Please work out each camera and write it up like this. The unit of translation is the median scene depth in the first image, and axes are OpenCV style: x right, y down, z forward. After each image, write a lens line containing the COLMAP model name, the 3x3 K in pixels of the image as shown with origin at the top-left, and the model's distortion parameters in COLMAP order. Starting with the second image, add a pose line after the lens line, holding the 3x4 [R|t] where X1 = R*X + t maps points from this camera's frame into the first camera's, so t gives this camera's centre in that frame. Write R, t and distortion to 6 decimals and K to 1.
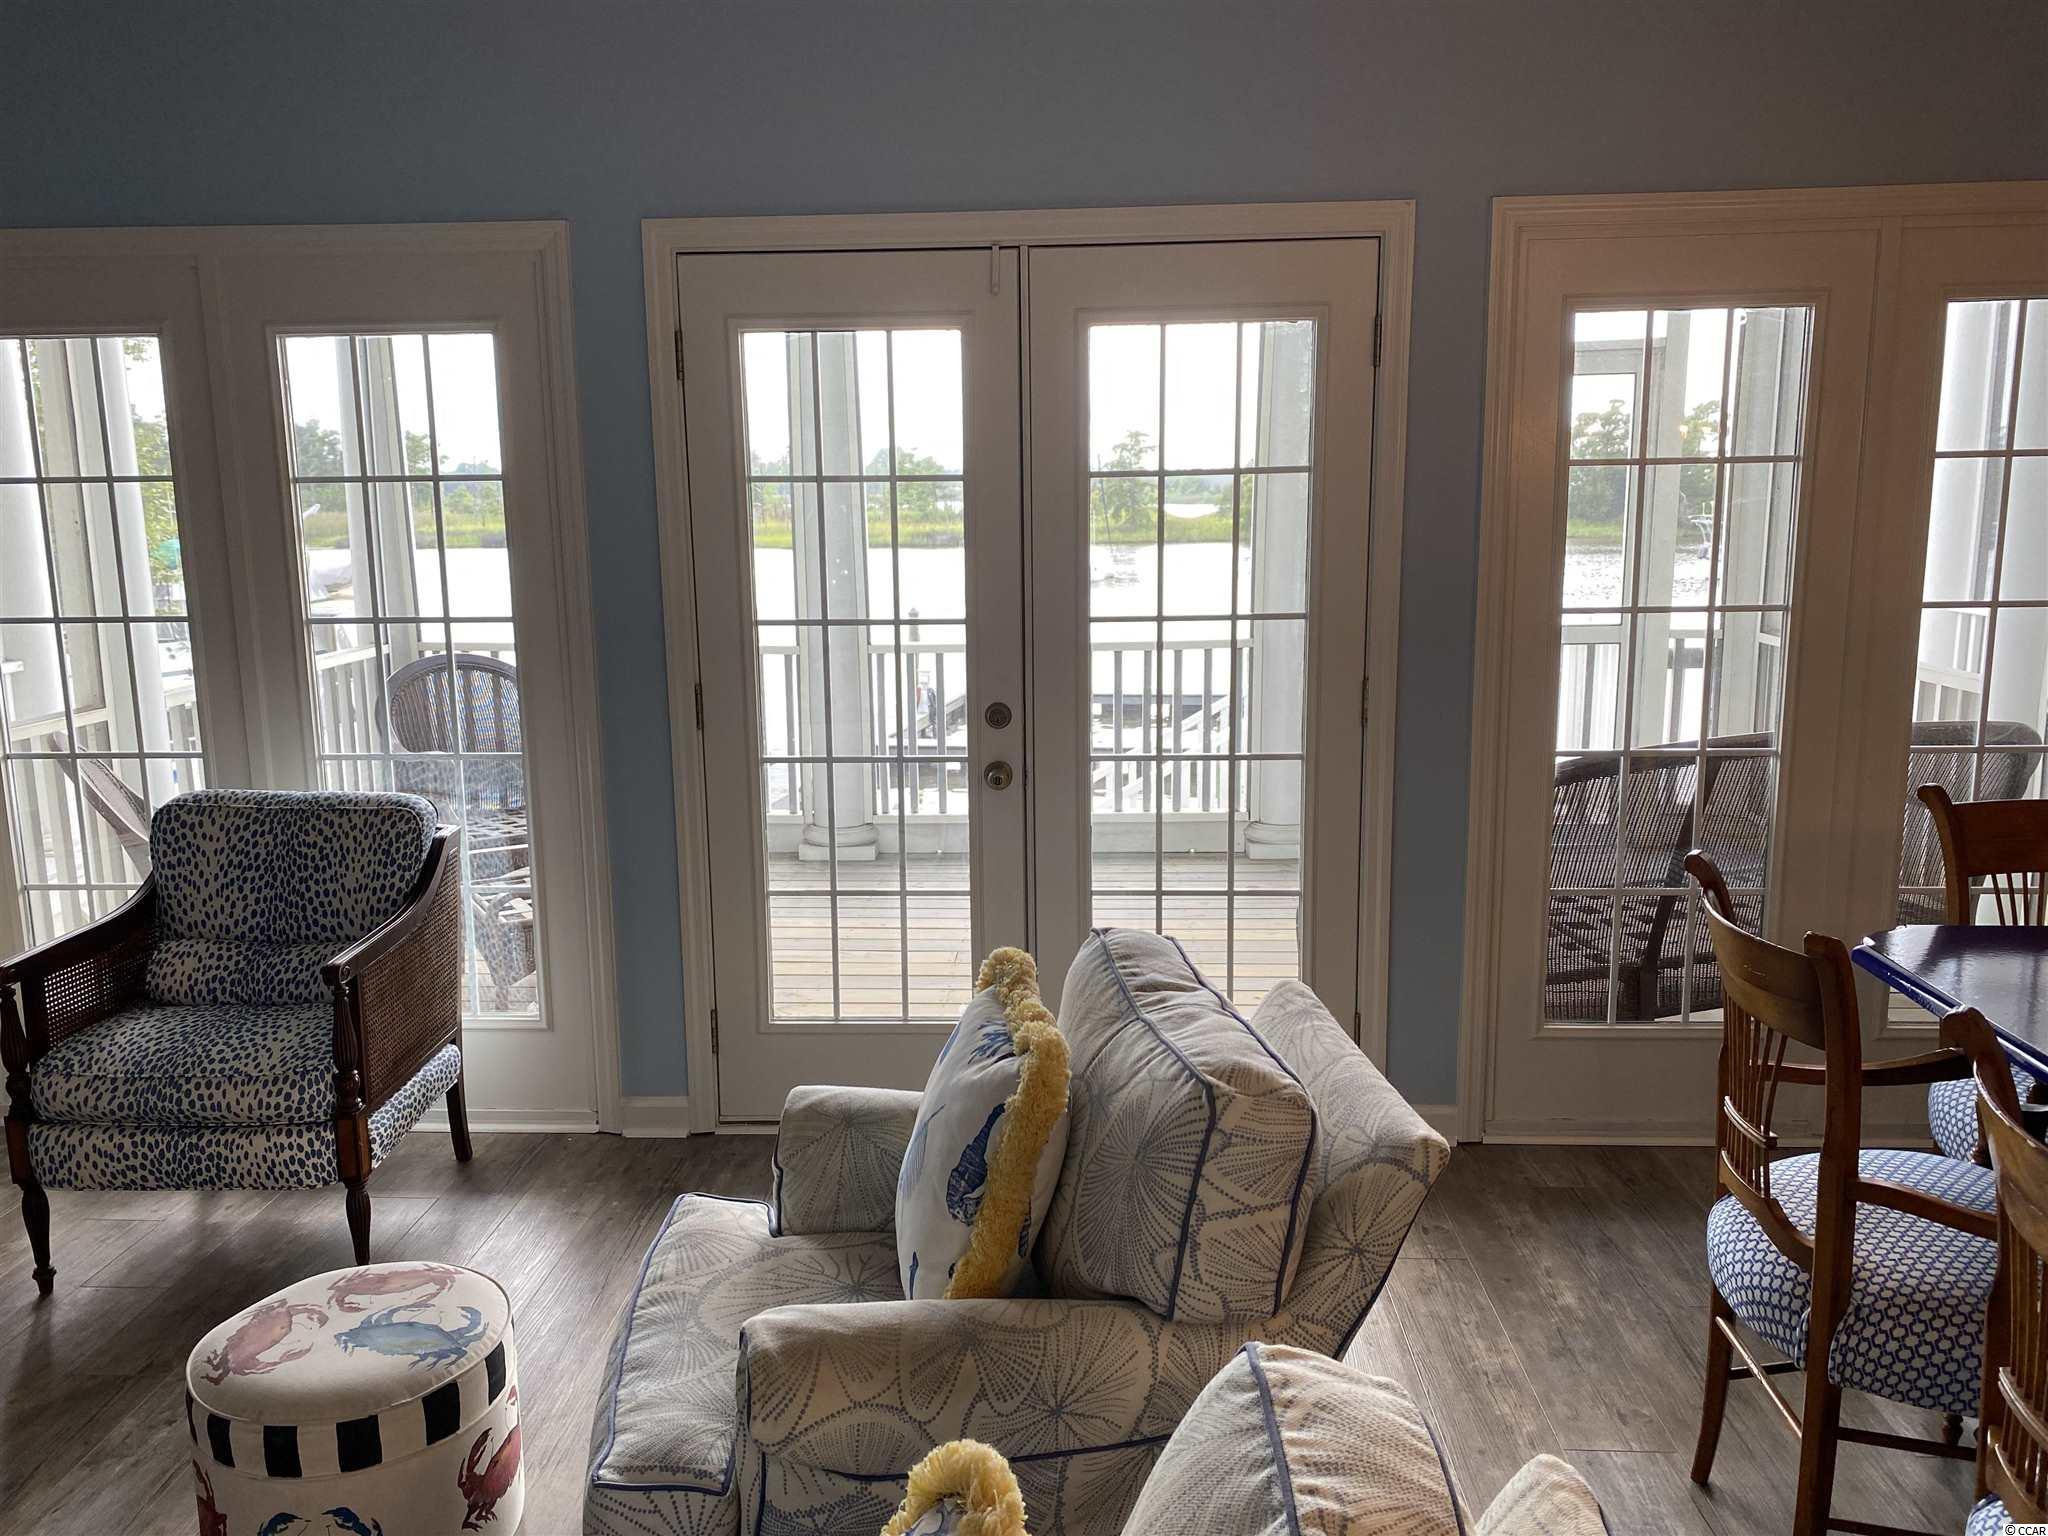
lens RADIAL K [[1586.3, 0, 1024.0], [0, 1586.3, 768.0], [0, 0, 1]] dist [0.038180, -0.007291]
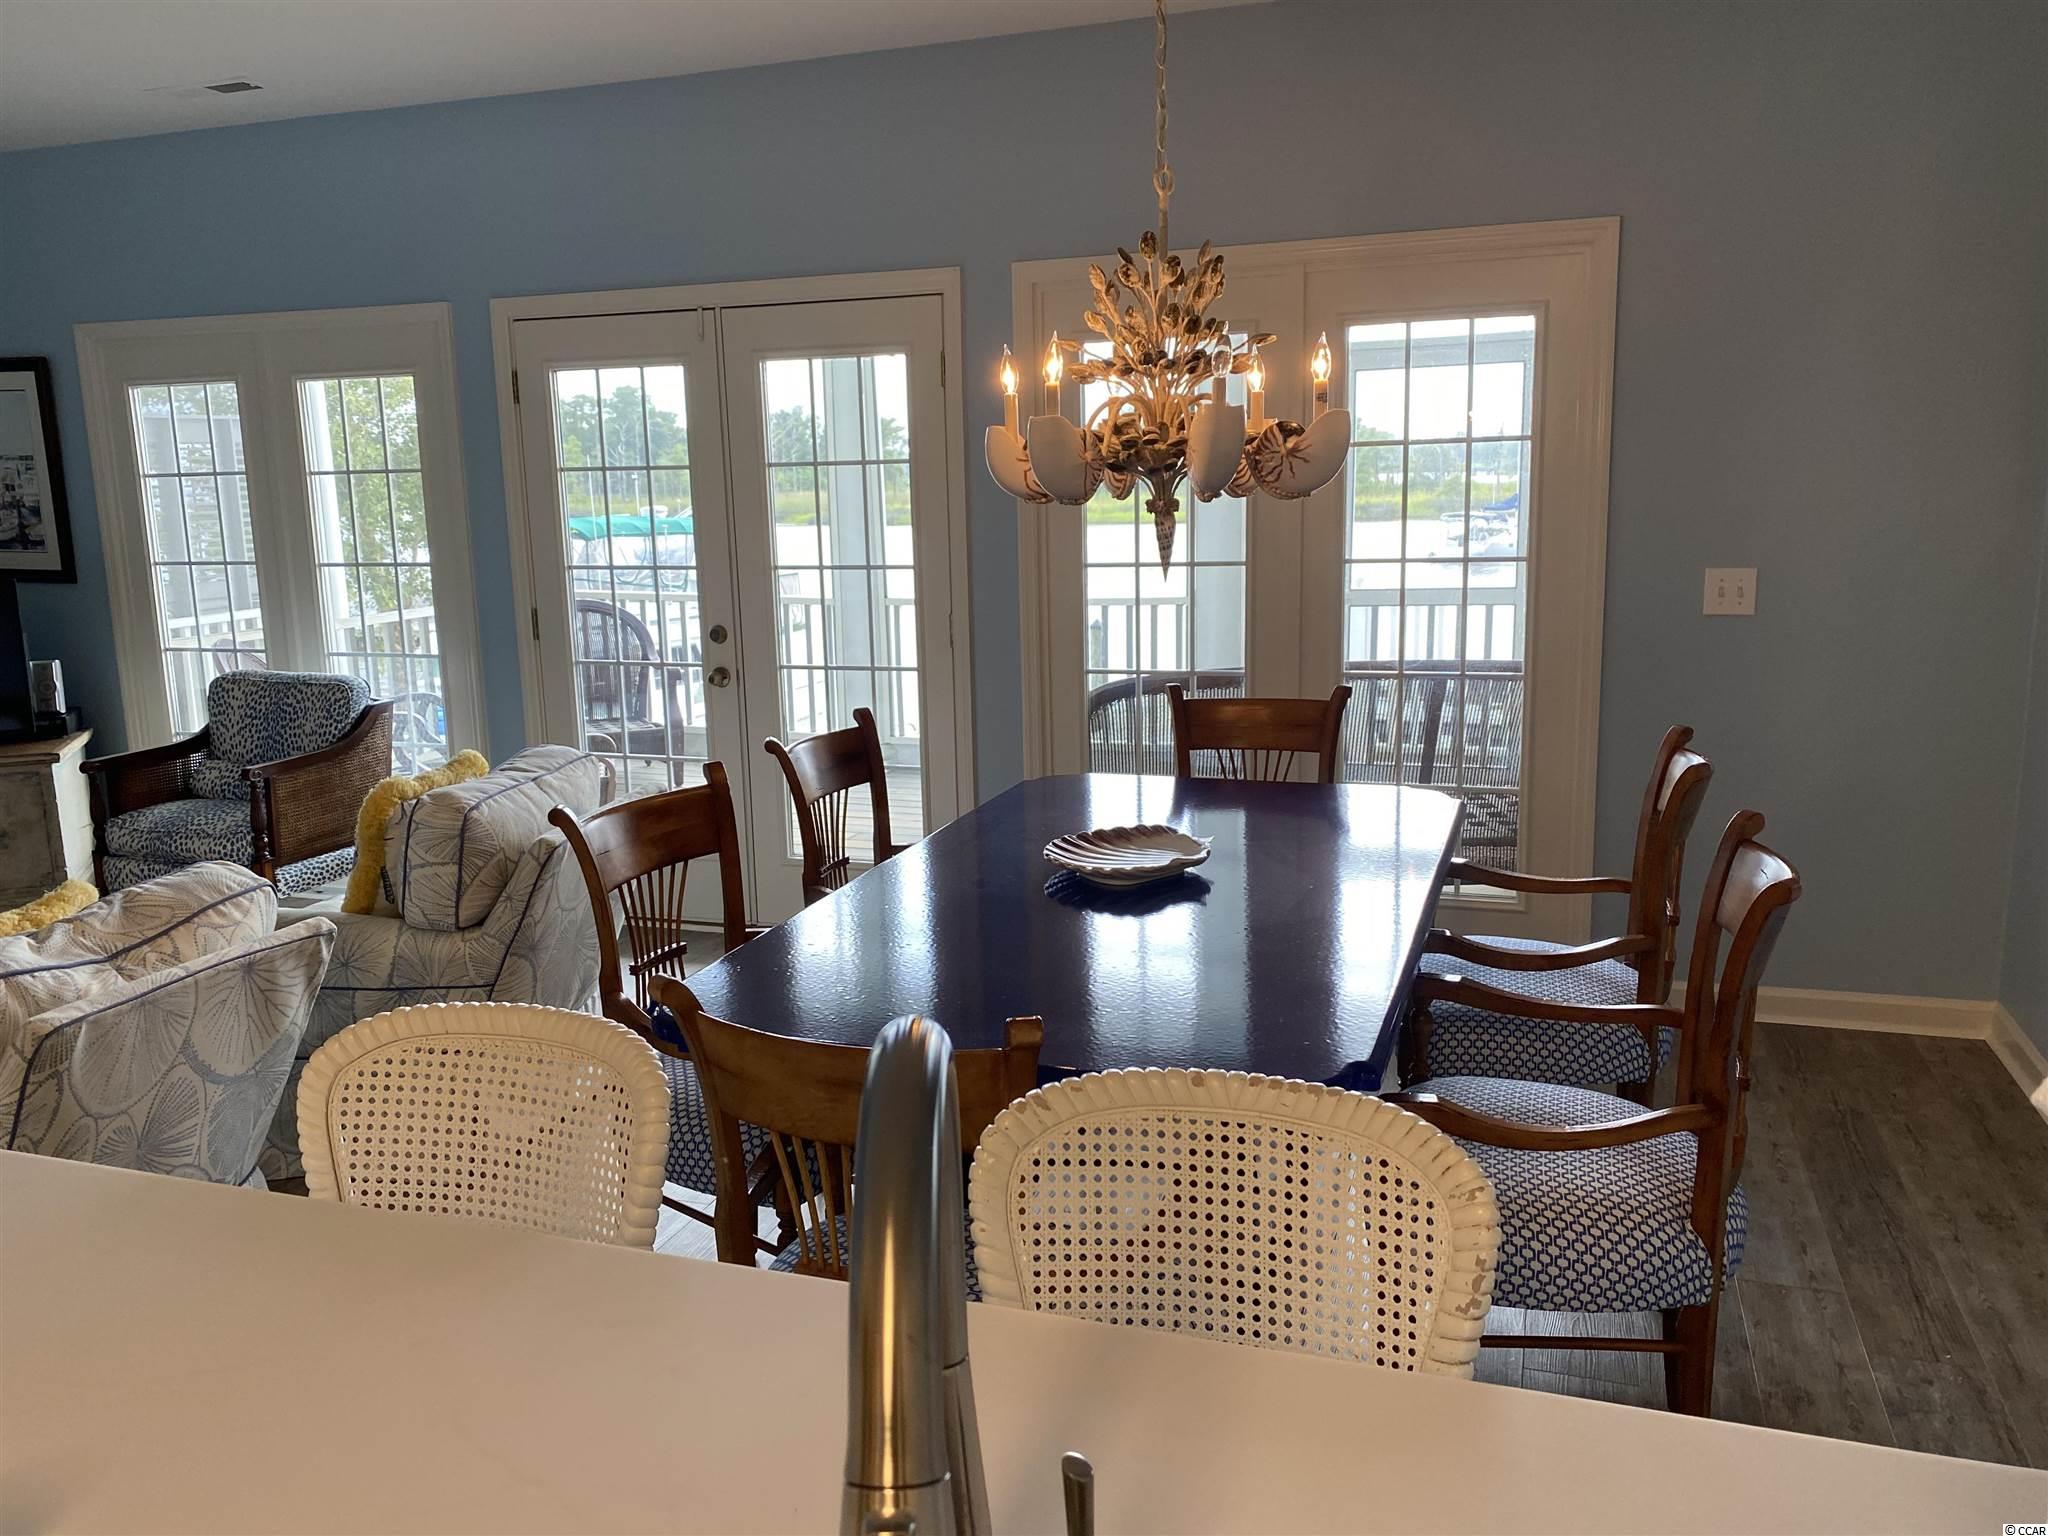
lens RADIAL K [[1595.9, 0, 1024.0], [0, 1595.9, 768.0], [0, 0, 1]] dist [0.032774, -0.004873]
pose [[0.959126, 0.040493, -0.280068, 0.676447], [-0.036259, 0.999137, 0.020285, 0.049918], [0.280648, -0.009301, 0.959766, -0.314678]]
